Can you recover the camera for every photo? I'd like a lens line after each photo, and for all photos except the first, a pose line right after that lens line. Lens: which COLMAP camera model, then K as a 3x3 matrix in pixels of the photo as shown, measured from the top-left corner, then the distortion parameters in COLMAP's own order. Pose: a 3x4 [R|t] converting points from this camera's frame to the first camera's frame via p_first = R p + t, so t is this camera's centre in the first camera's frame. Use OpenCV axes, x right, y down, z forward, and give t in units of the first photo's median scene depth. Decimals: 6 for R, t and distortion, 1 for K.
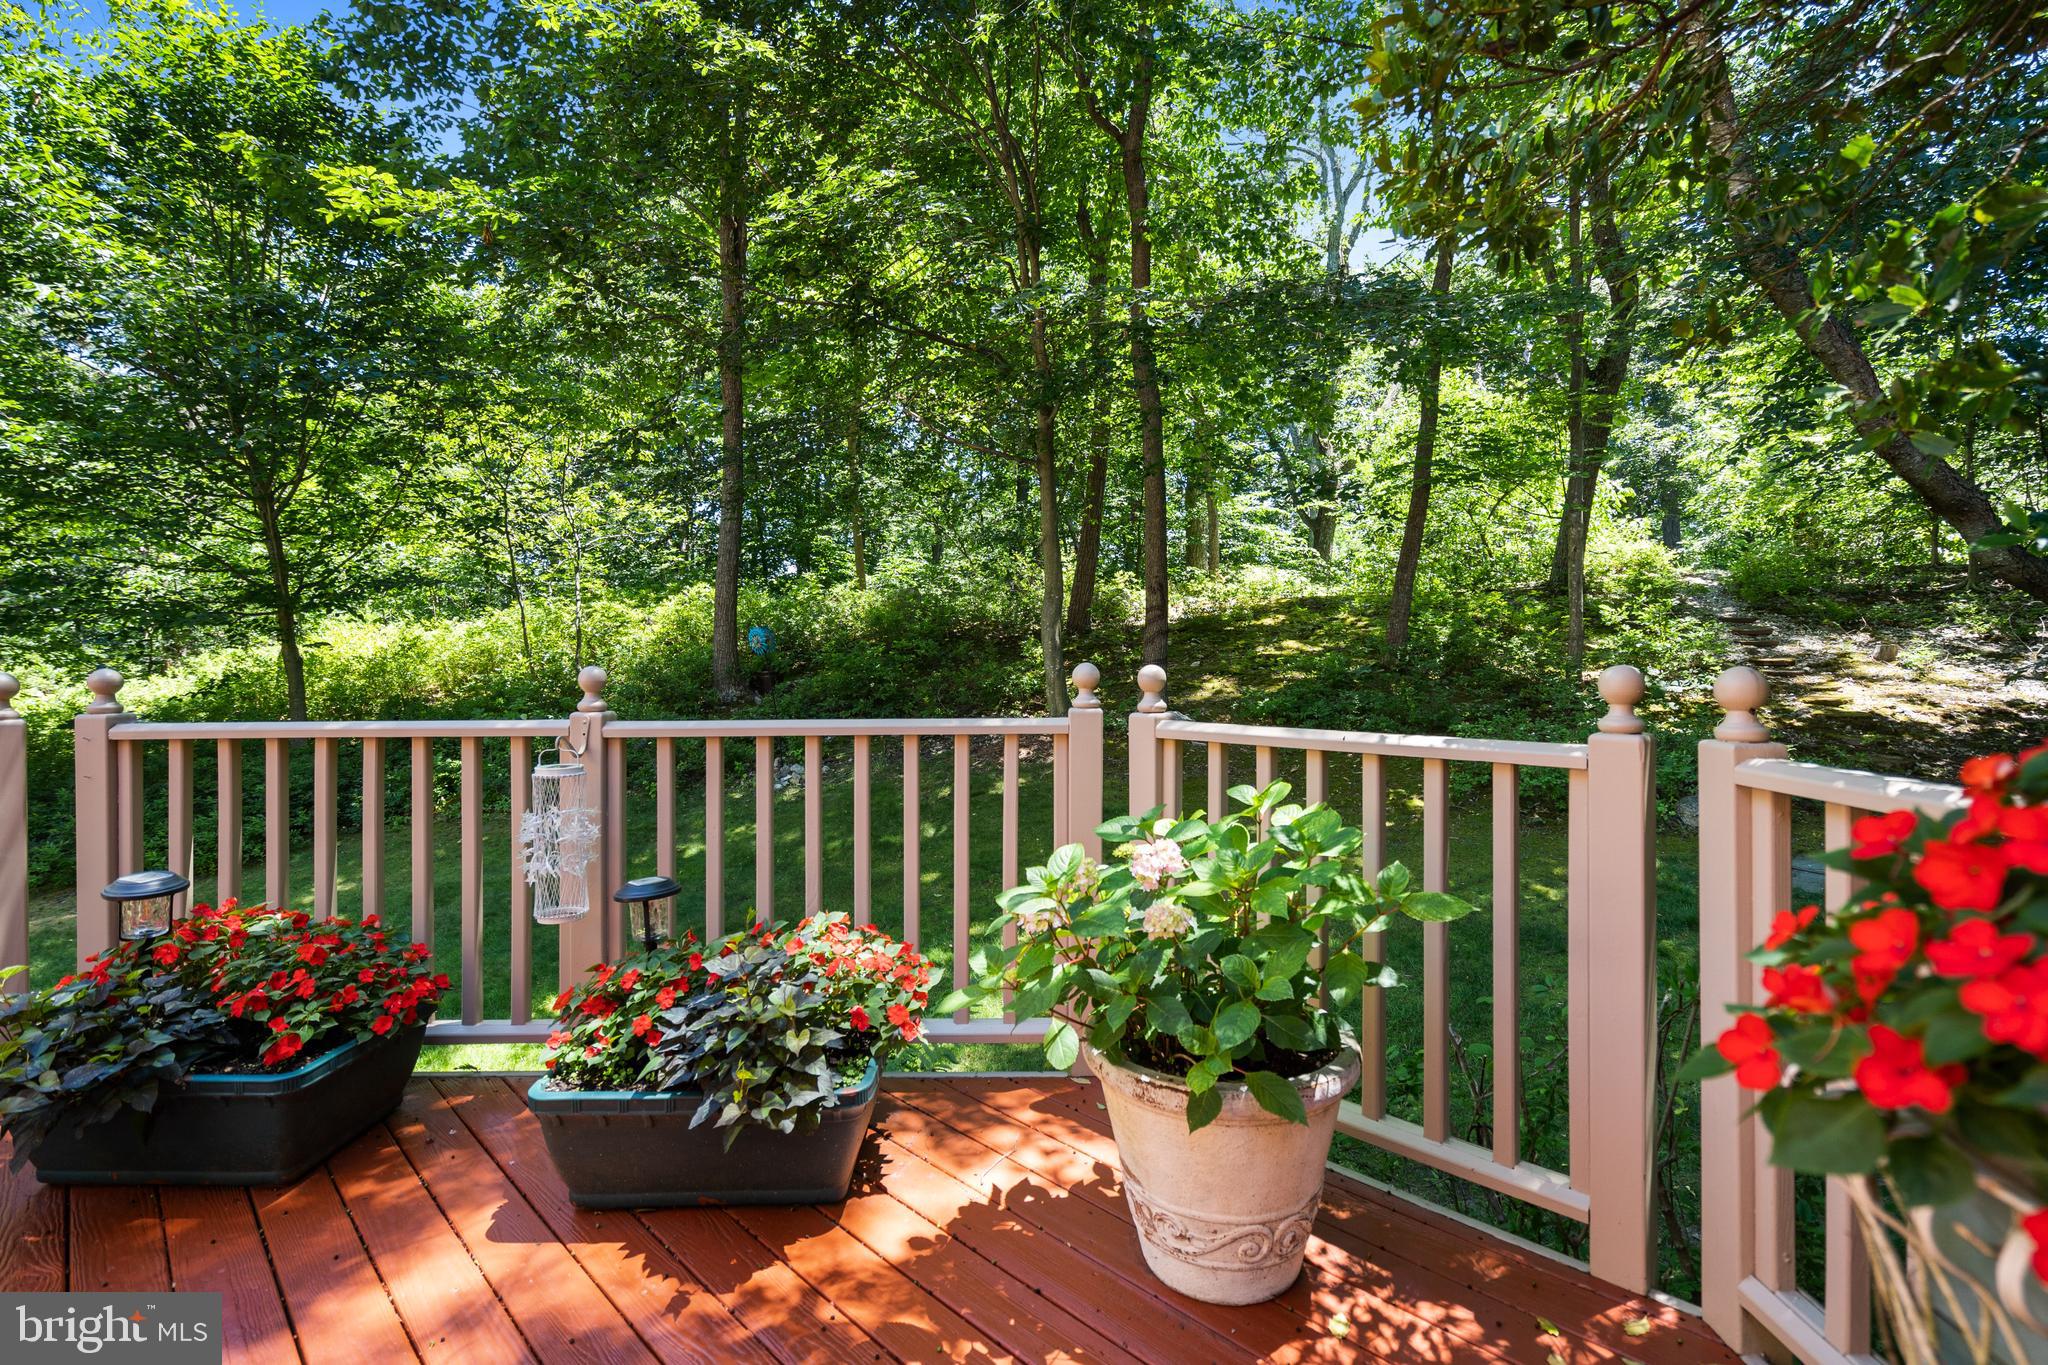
lens RADIAL K [[974.3, 0, 1025.3], [0, 974.3, 645.9], [0, 0, 1]] dist [0.001967, 0.000530]
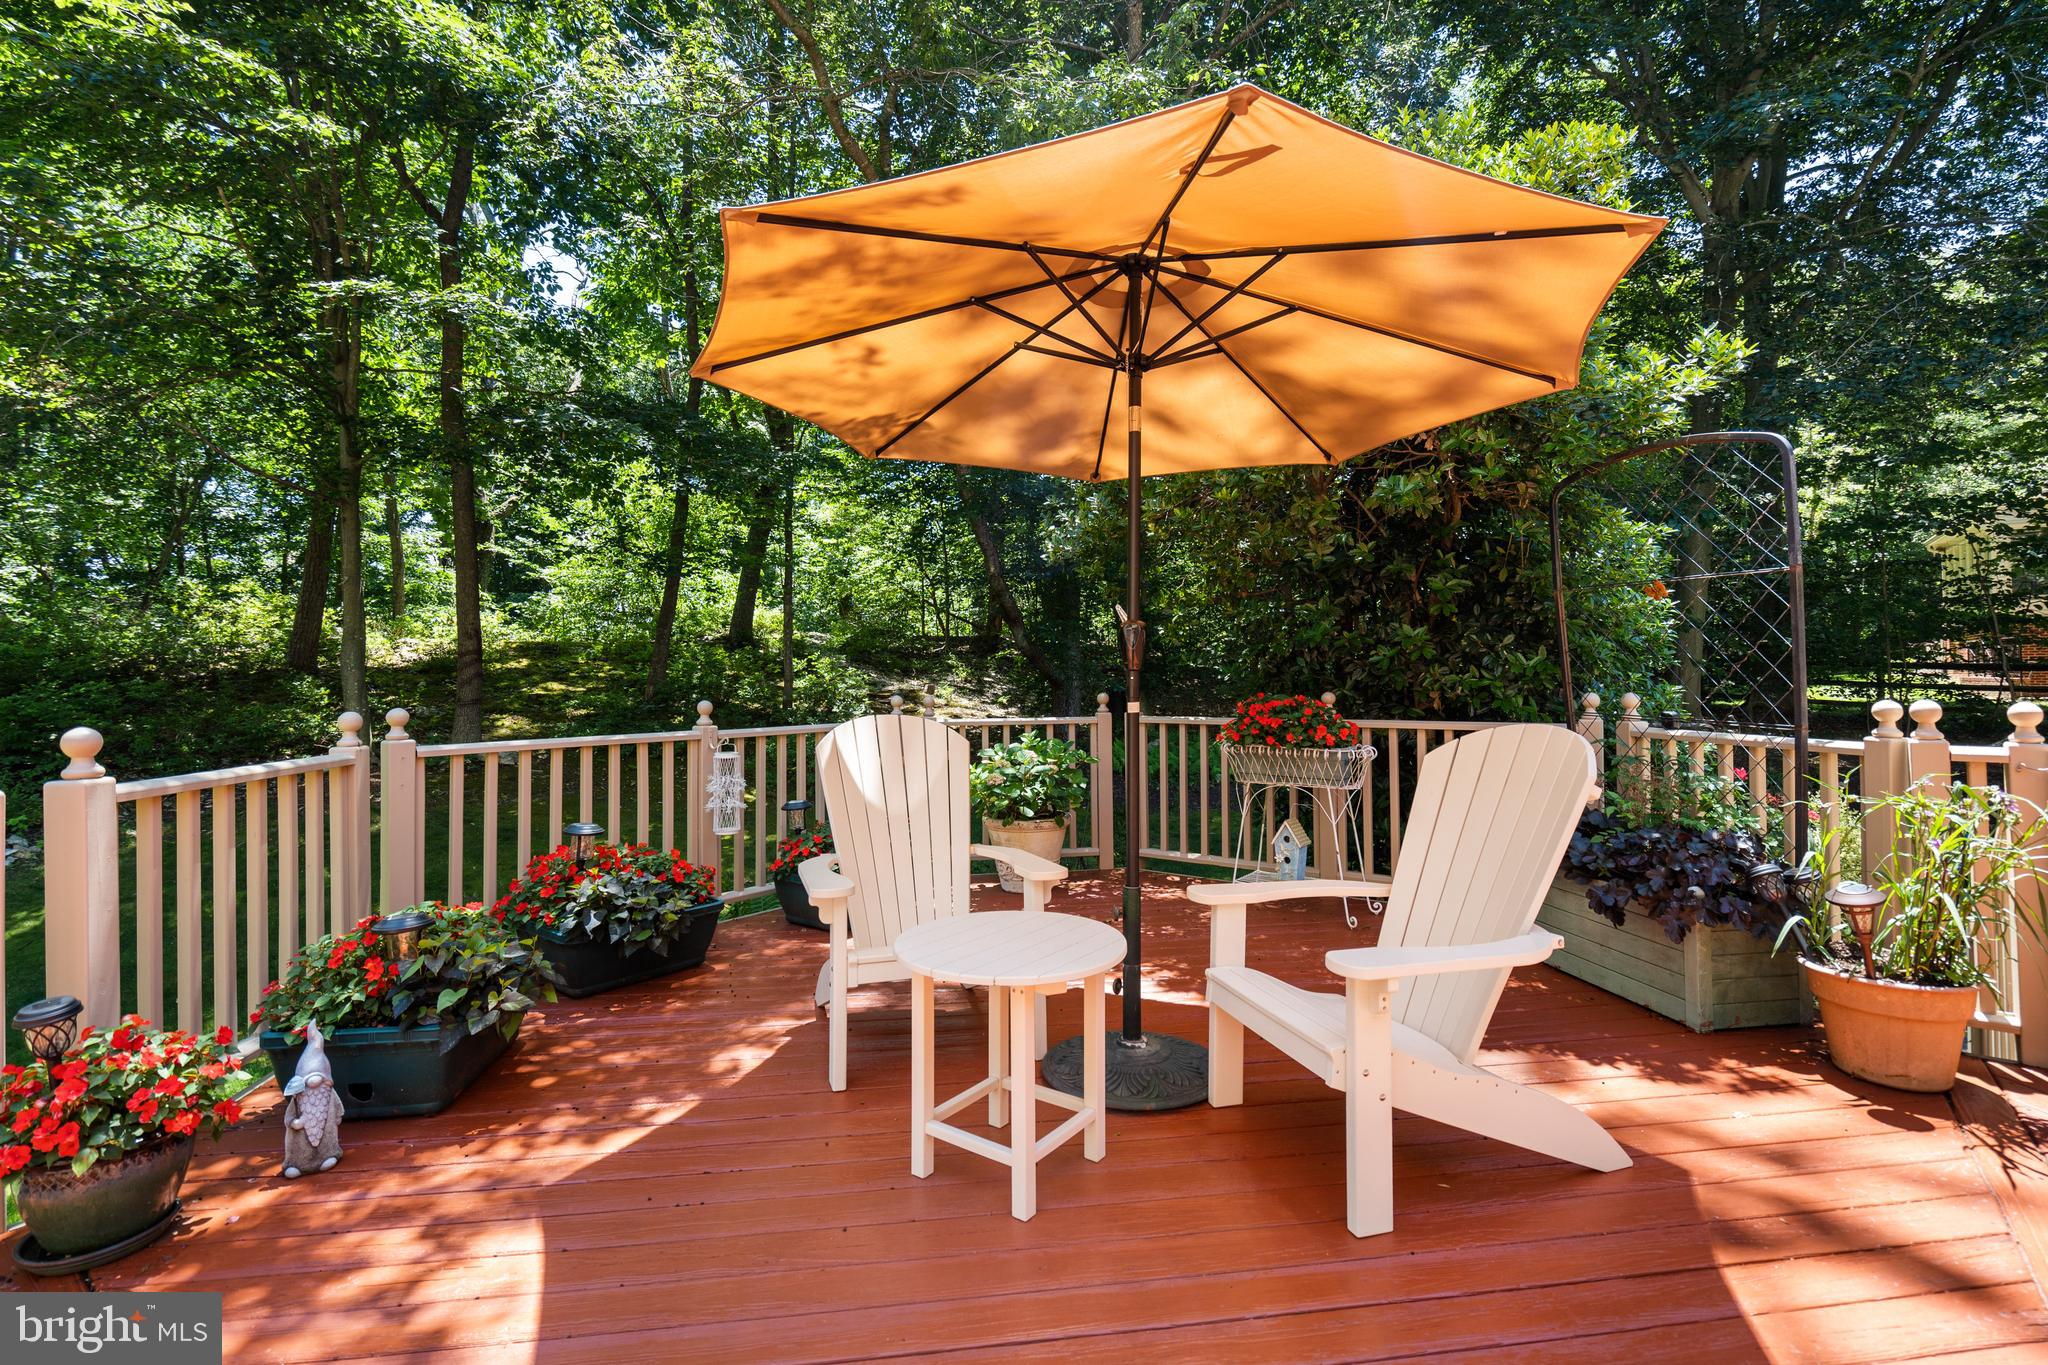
lens RADIAL K [[917.1, 0, 1027.2], [0, 917.1, 652.0], [0, 0, 1]] dist [-0.002667, -0.000340]
pose [[0.611830, 0.027818, 0.790500, -0.287009], [0.000797, 0.999359, -0.035785, -0.001598], [-0.790989, 0.022525, 0.611416, -0.116709]]
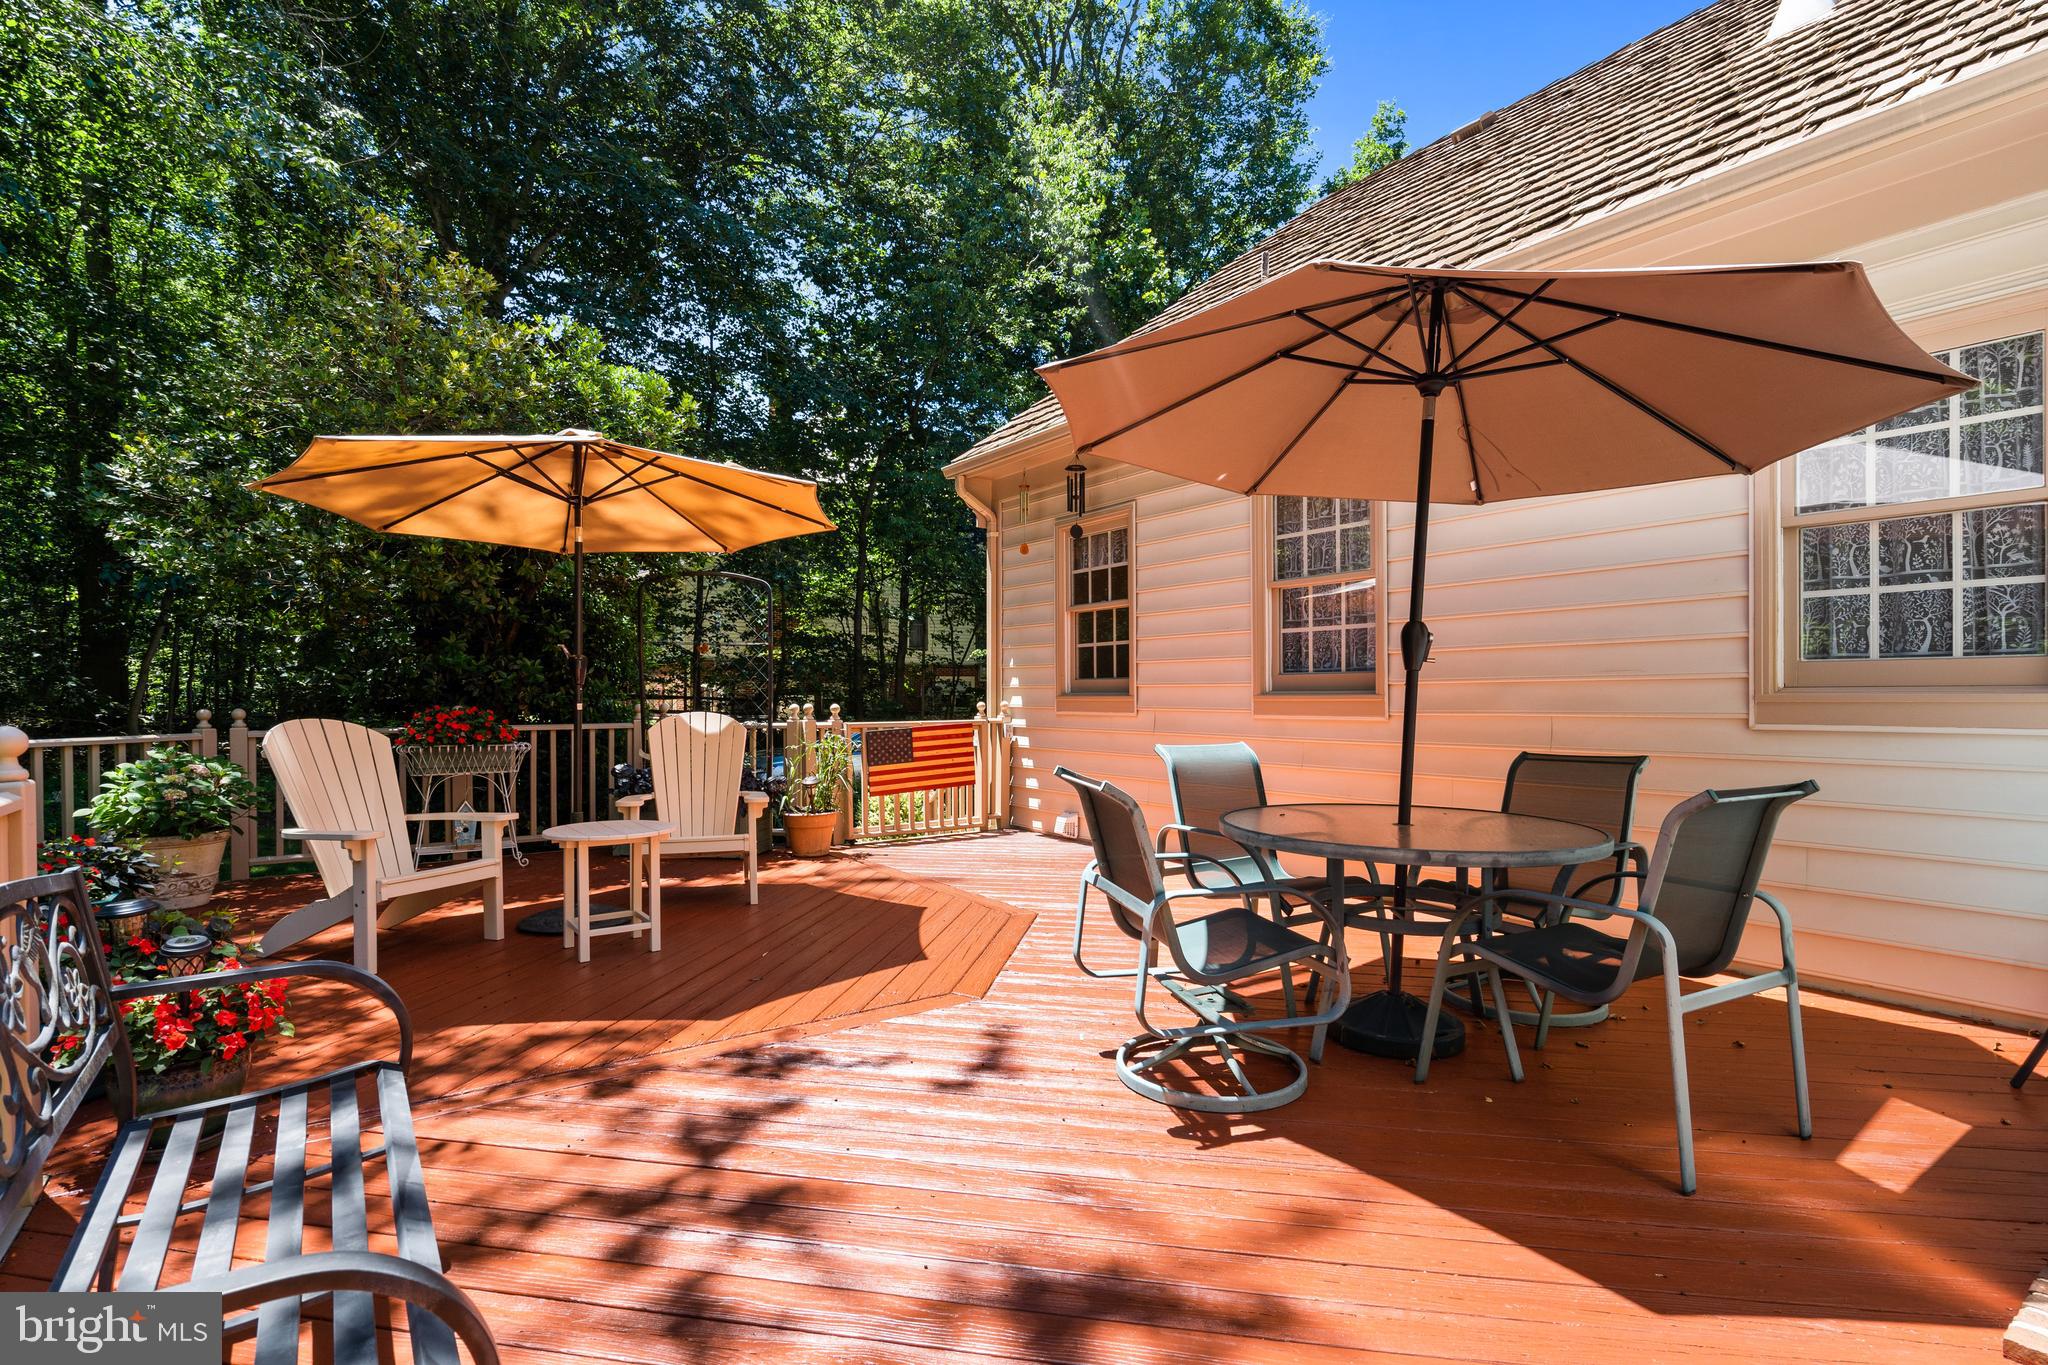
lens RADIAL K [[940.7, 0, 1024.0], [0, 940.7, 682.5], [0, 0, 1]] dist [-0.000486, 0.000104]
pose [[-0.585616, 0.027568, 0.810119, -0.489223], [0.008973, 0.999581, -0.027530, 0.005089], [-0.810539, -0.008853, -0.585618, 0.054002]]
